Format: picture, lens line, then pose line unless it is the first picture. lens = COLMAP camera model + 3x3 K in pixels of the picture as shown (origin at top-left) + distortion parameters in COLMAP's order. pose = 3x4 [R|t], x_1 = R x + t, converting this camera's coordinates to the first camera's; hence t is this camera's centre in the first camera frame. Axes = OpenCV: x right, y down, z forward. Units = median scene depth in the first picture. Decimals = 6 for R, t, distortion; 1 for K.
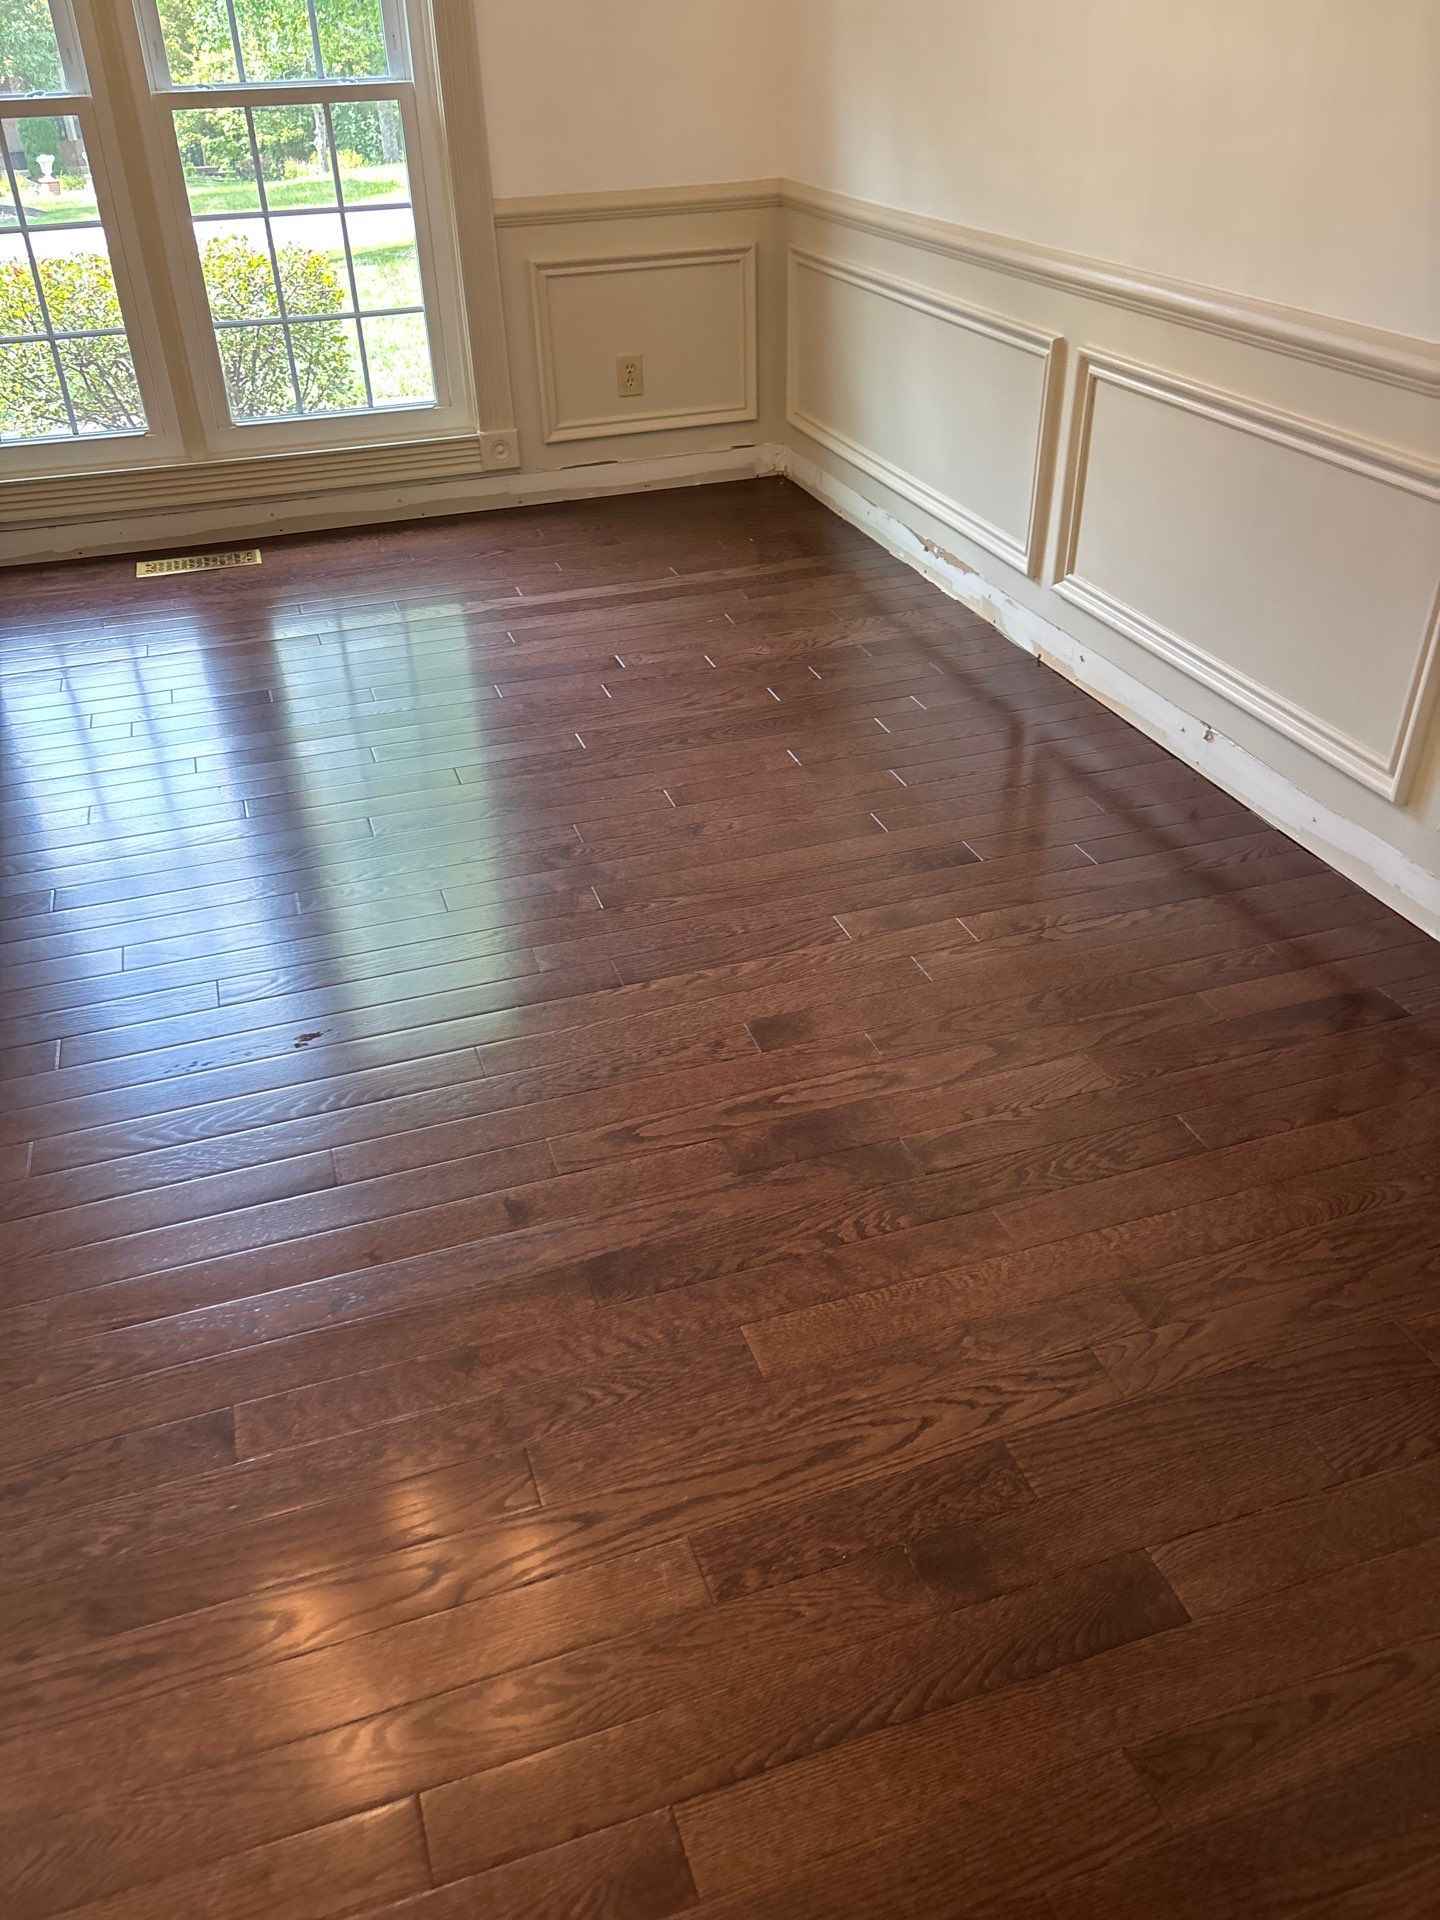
lens RADIAL K [[1456.4, 0, 718.4], [0, 1456.4, 950.0], [0, 0, 1]] dist [0.067107, -0.080280]
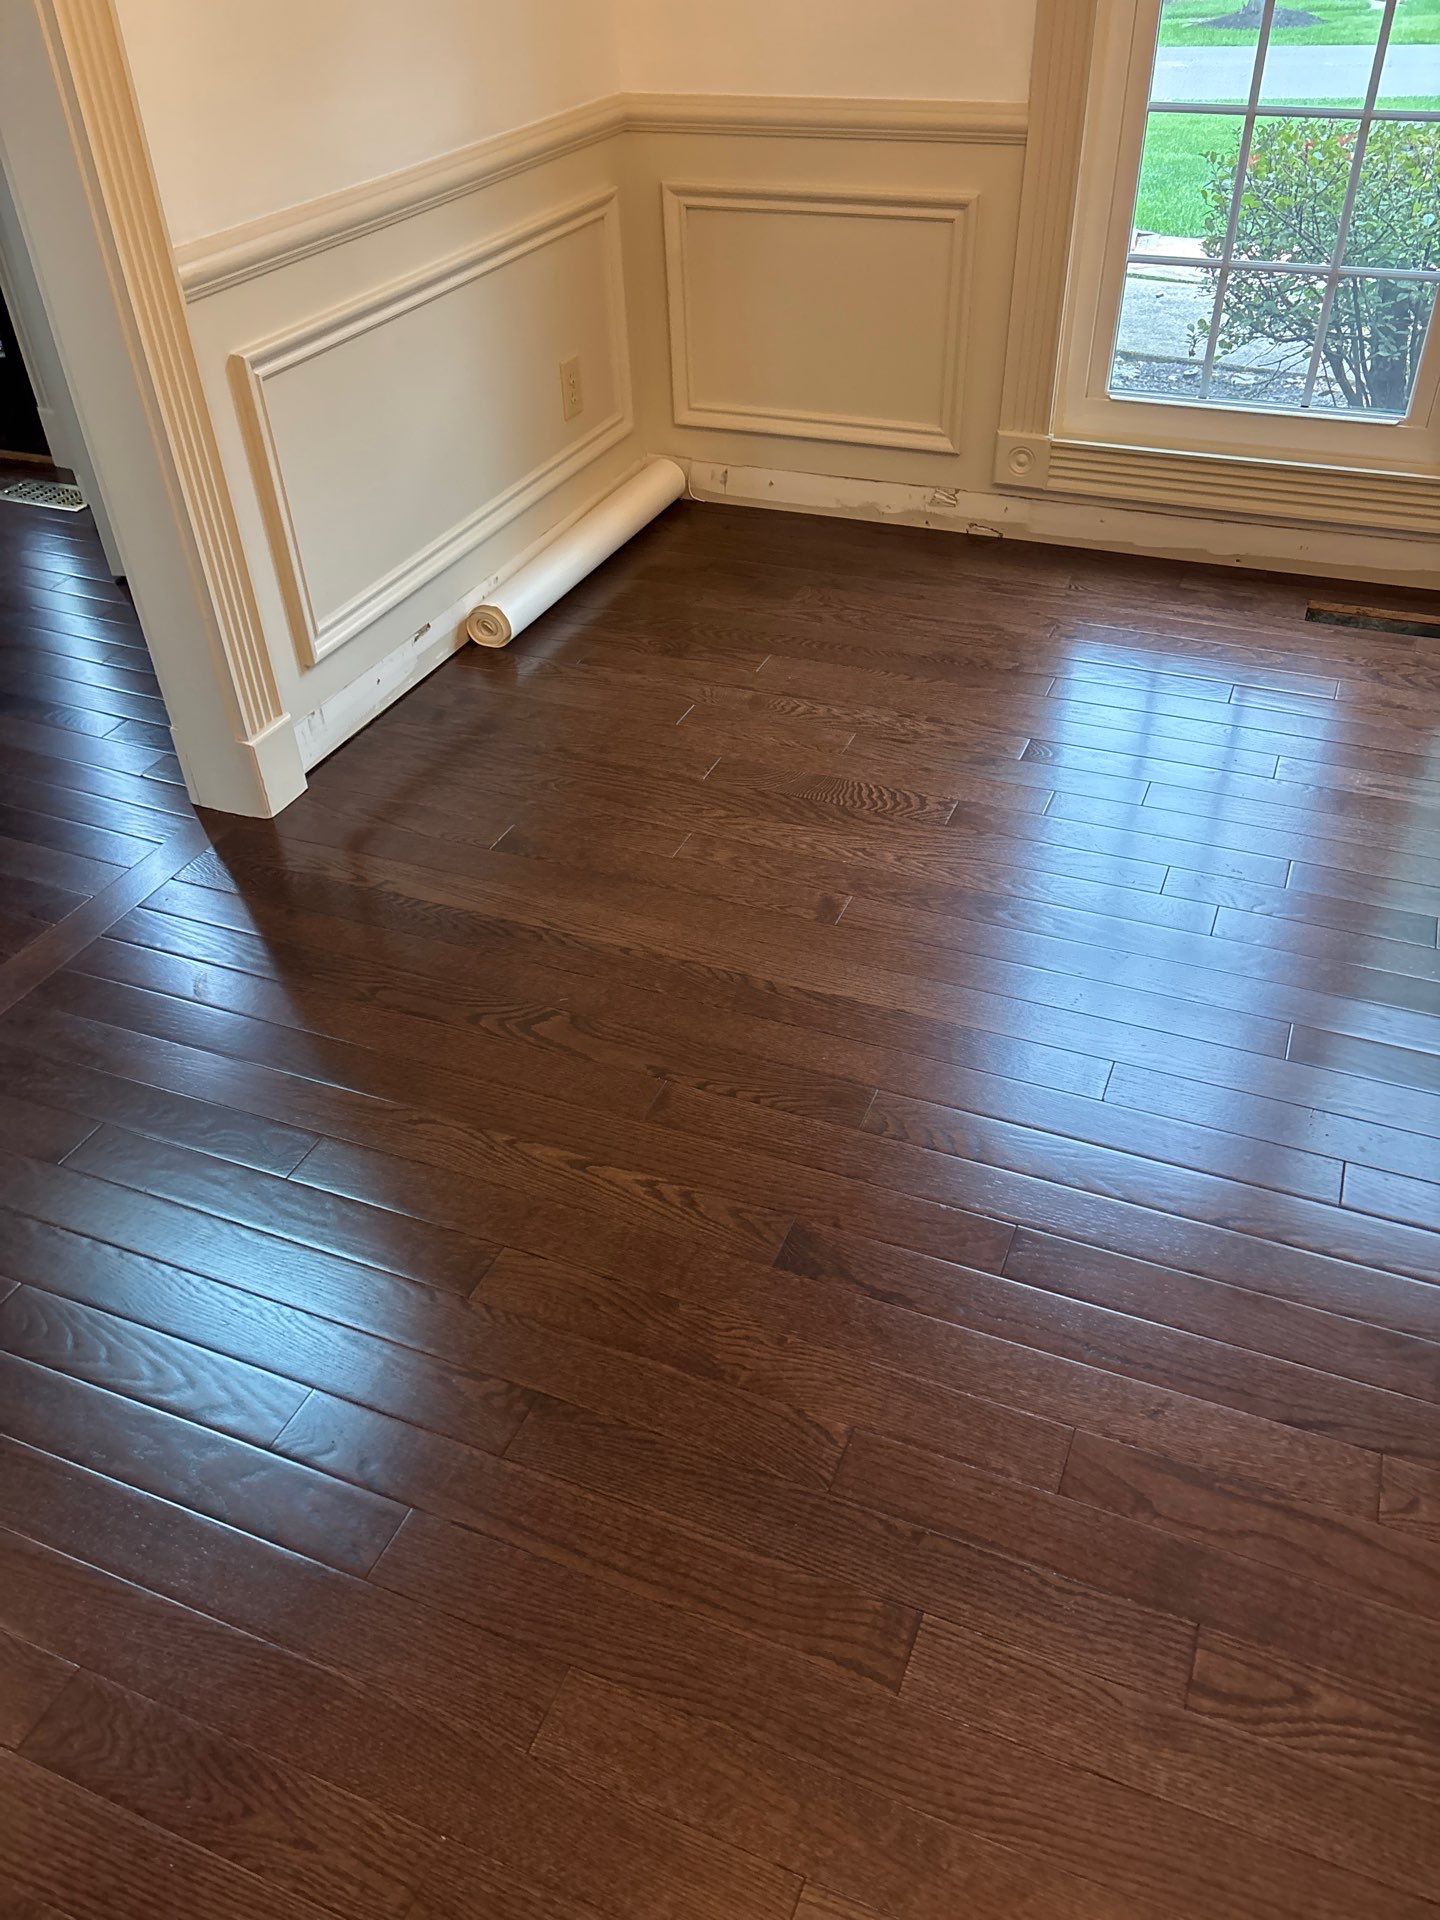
lens RADIAL K [[1456.4, 0, 733.1], [0, 1456.4, 970.0], [0, 0, 1]] dist [0.067107, -0.080280]
pose [[0.757928, 0.409325, -0.507934, -0.170115], [-0.350823, 0.912215, 0.211630, -0.154322], [0.549971, 0.017795, 0.834994, 0.248545]]
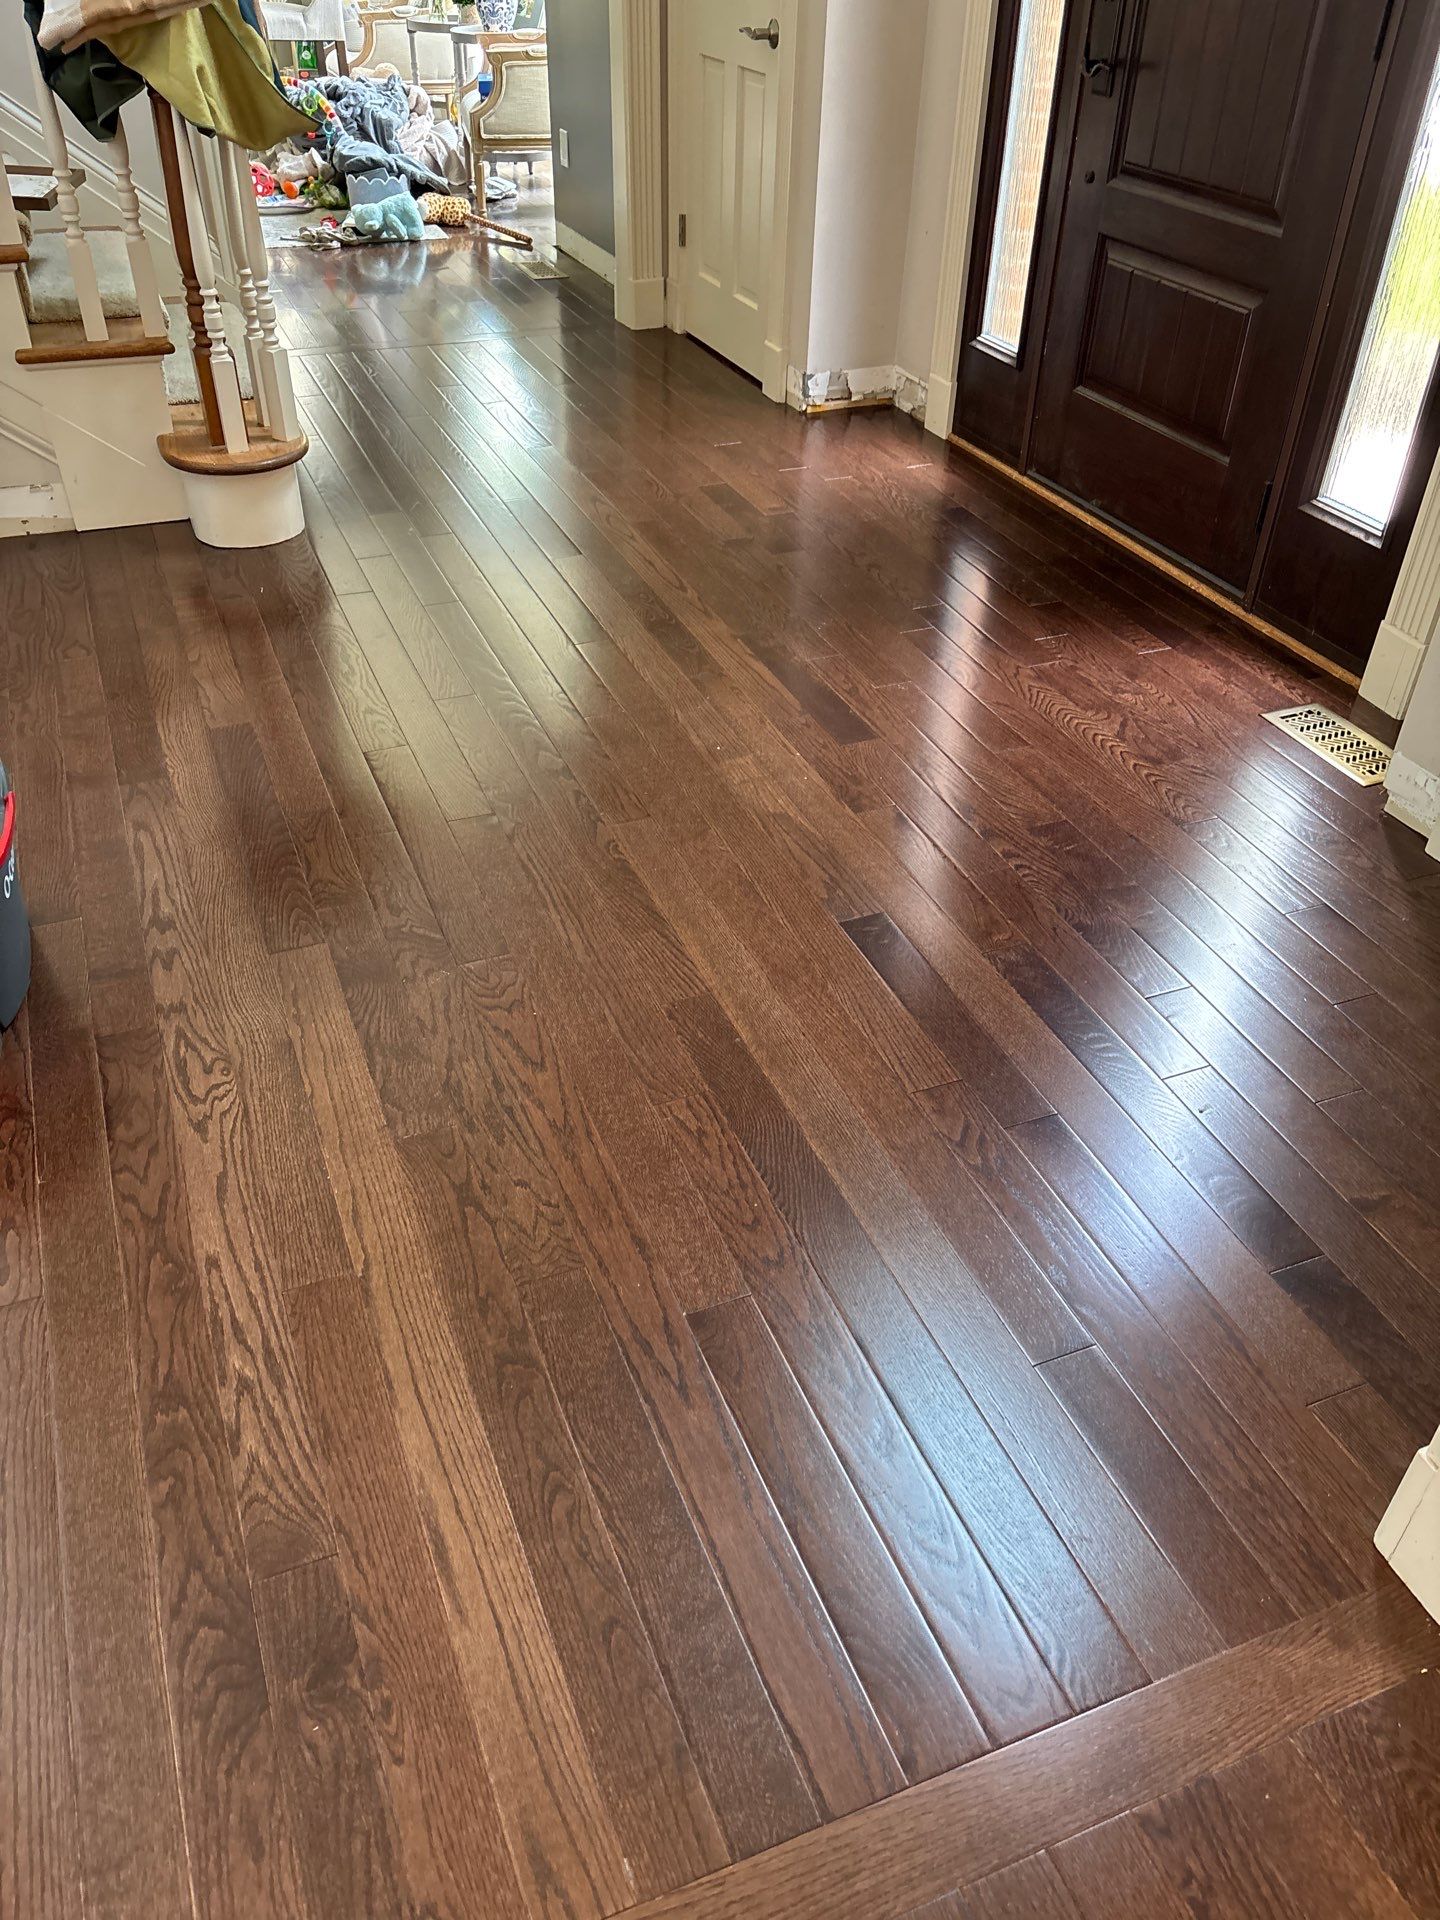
lens RADIAL K [[1456.4, 0, 720.1], [0, 1456.4, 968.5], [0, 0, 1]] dist [0.067107, -0.080280]
pose [[0.070937, 0.630991, -0.772540, -0.512883], [-0.560849, 0.665702, 0.492230, -0.183284], [0.824874, 0.398361, 0.401114, 0.316885]]
